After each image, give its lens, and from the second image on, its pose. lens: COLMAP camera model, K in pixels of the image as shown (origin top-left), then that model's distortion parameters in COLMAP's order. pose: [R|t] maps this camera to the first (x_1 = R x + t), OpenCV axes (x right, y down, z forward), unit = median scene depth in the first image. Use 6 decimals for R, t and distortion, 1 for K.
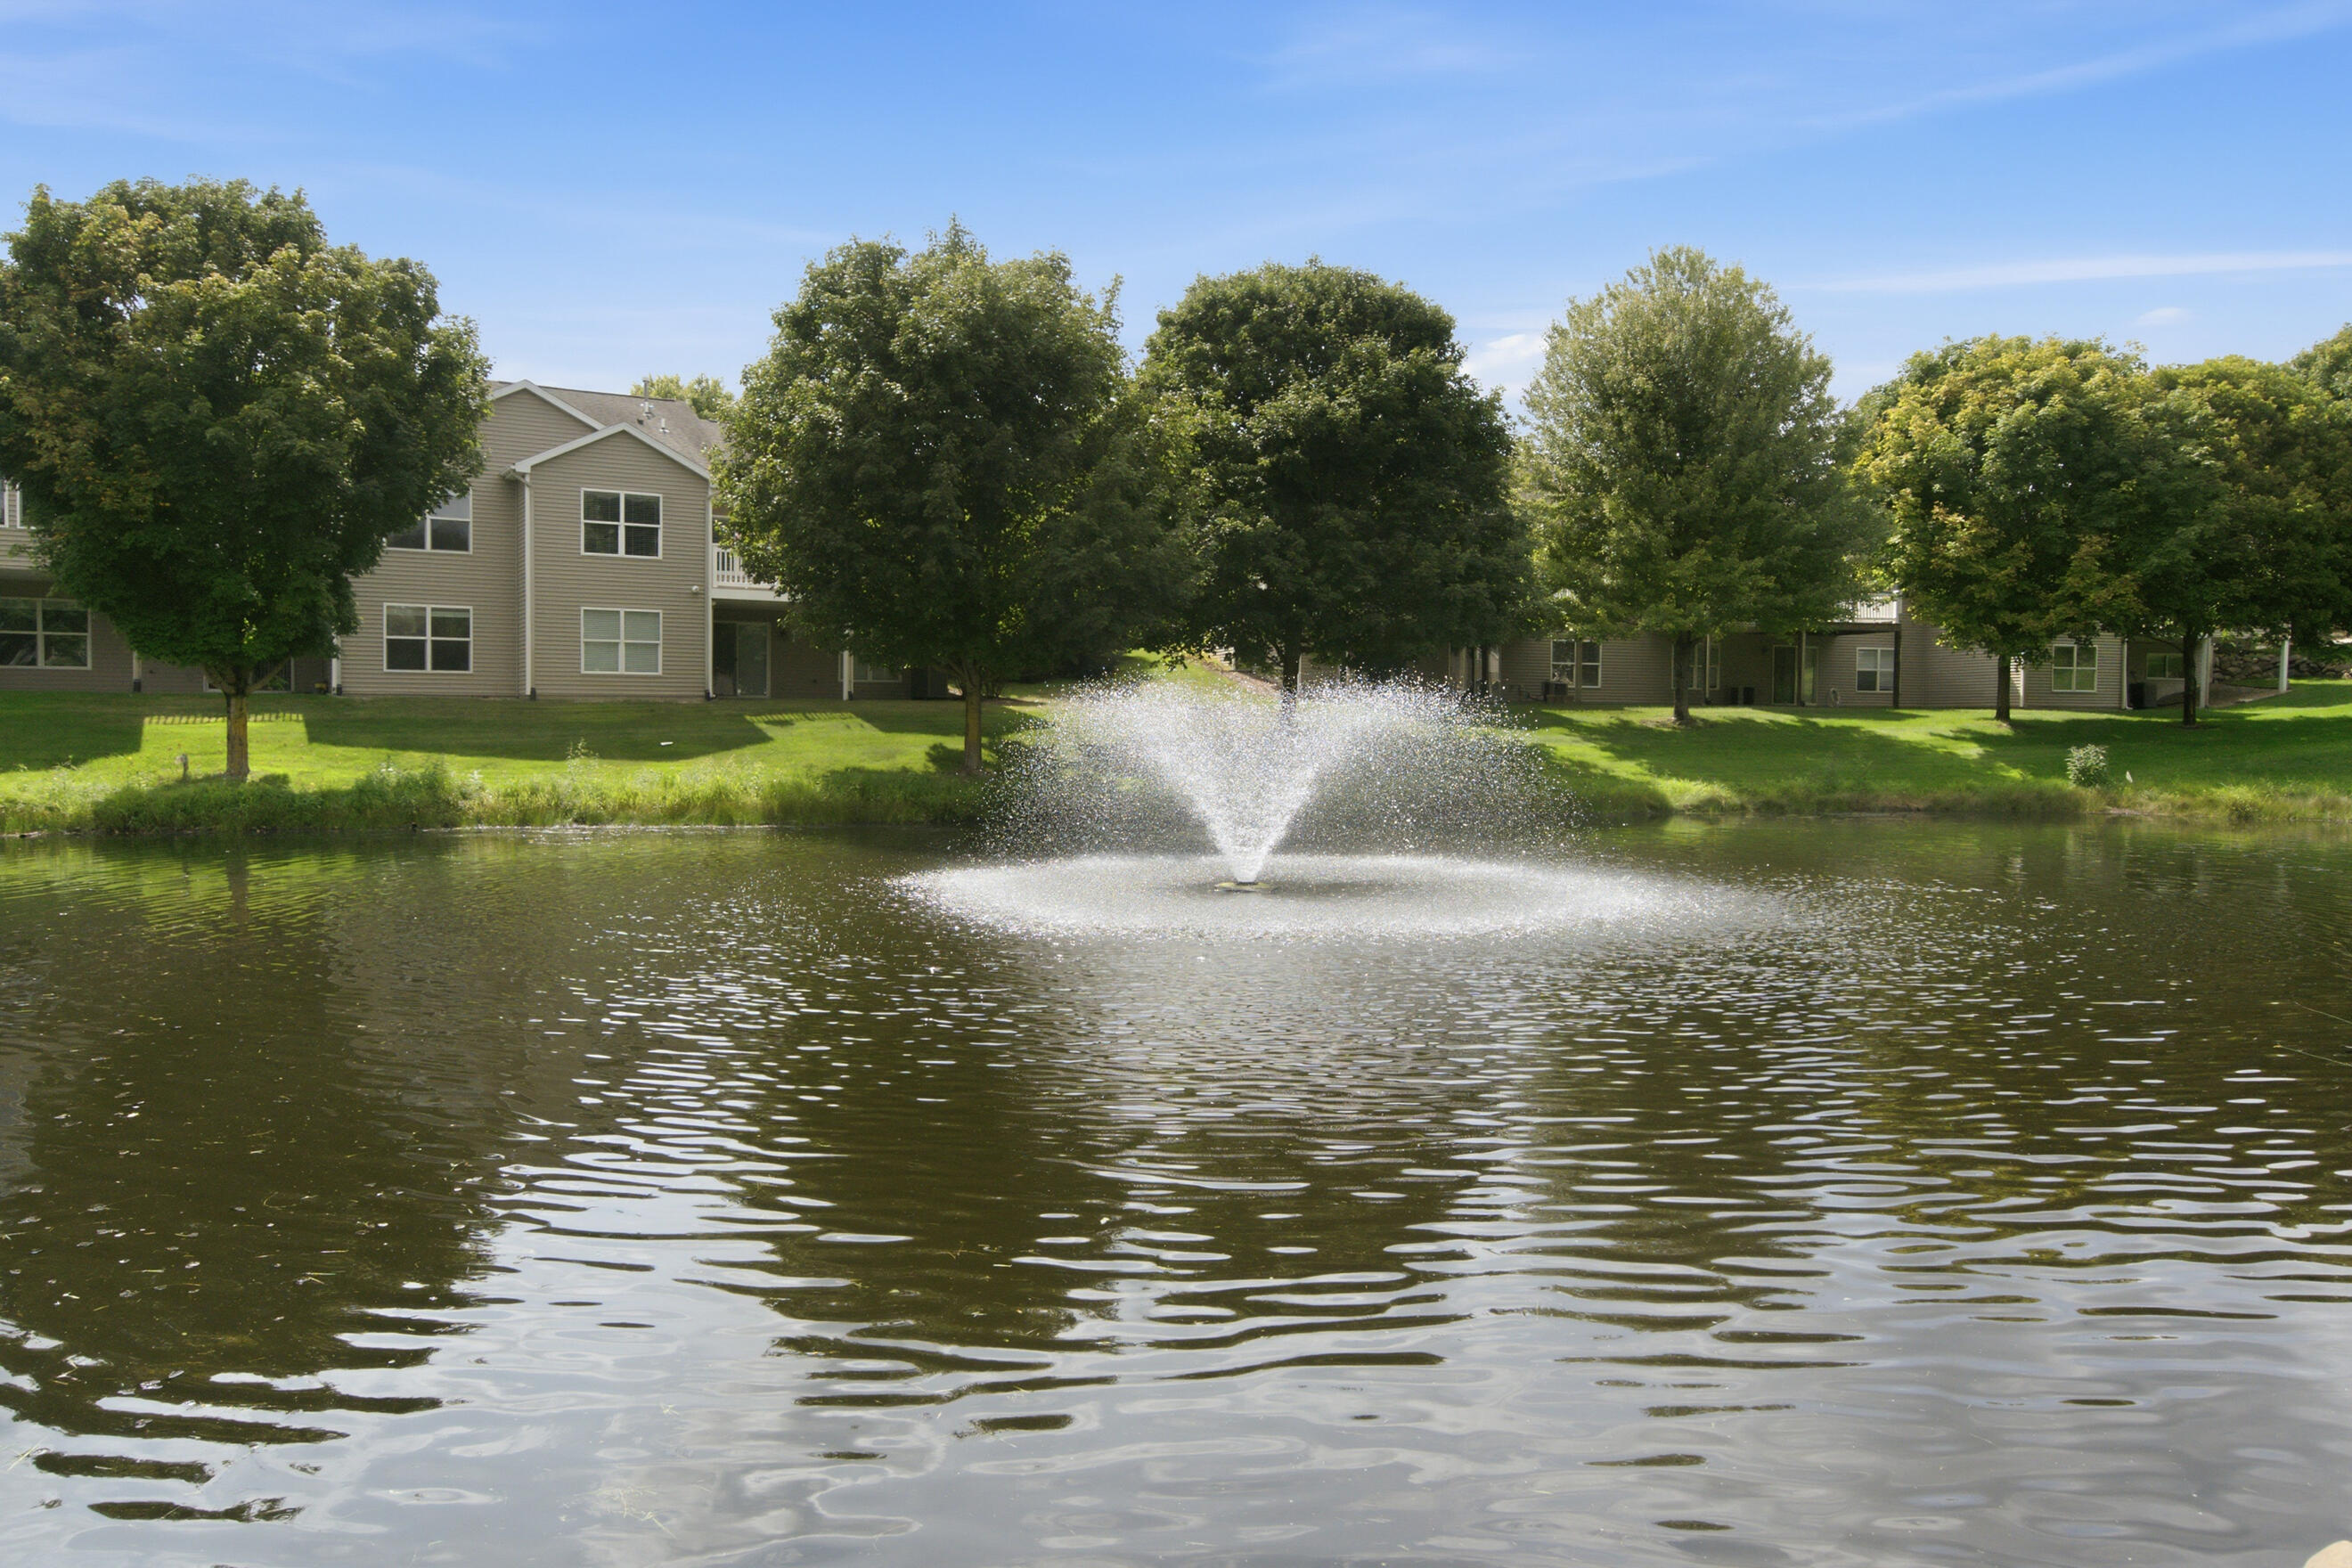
lens RADIAL K [[1564.3, 0, 1176.5], [0, 1564.3, 742.0], [0, 0, 1]] dist [-0.113420, 0.000047]
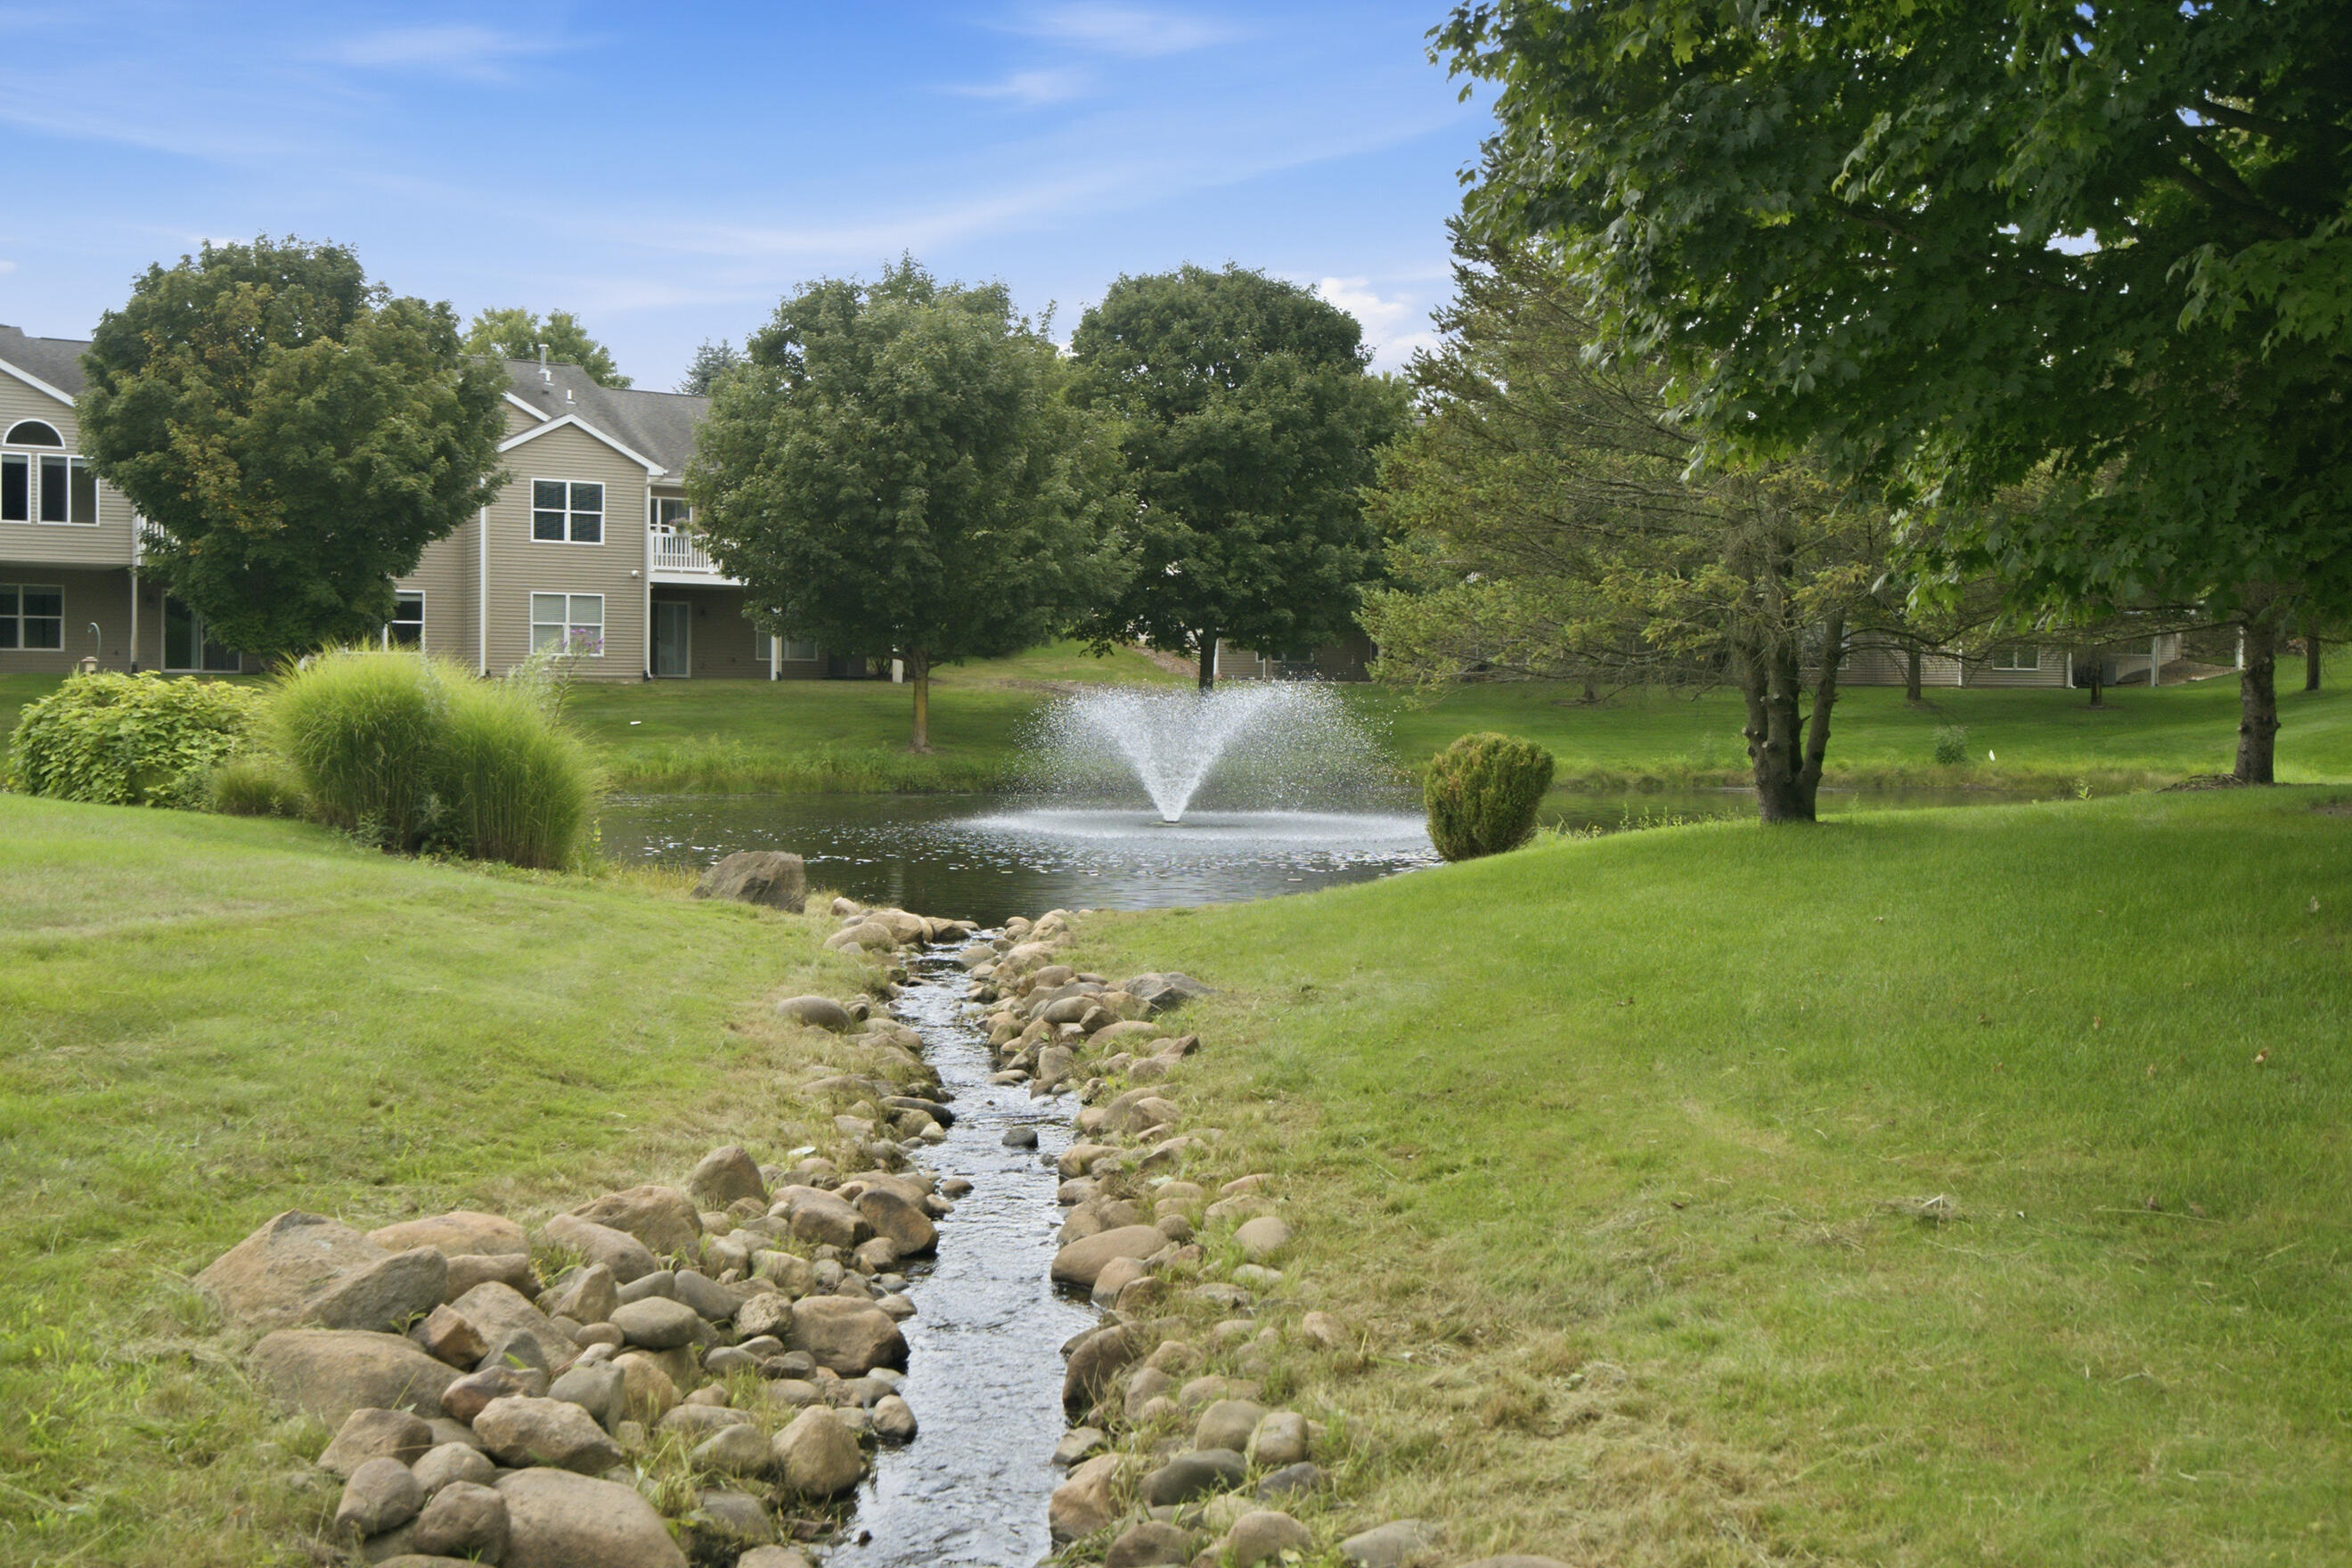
lens RADIAL K [[2370.9, 0, 1176.0], [0, 2370.9, 784.0], [0, 0, 1]] dist [0.000289, -0.002763]
pose [[0.998417, -0.000244, 0.056241, -0.045525], [-0.001407, 0.999569, 0.029327, -0.005788], [-0.056224, -0.029360, 0.997986, -0.708986]]
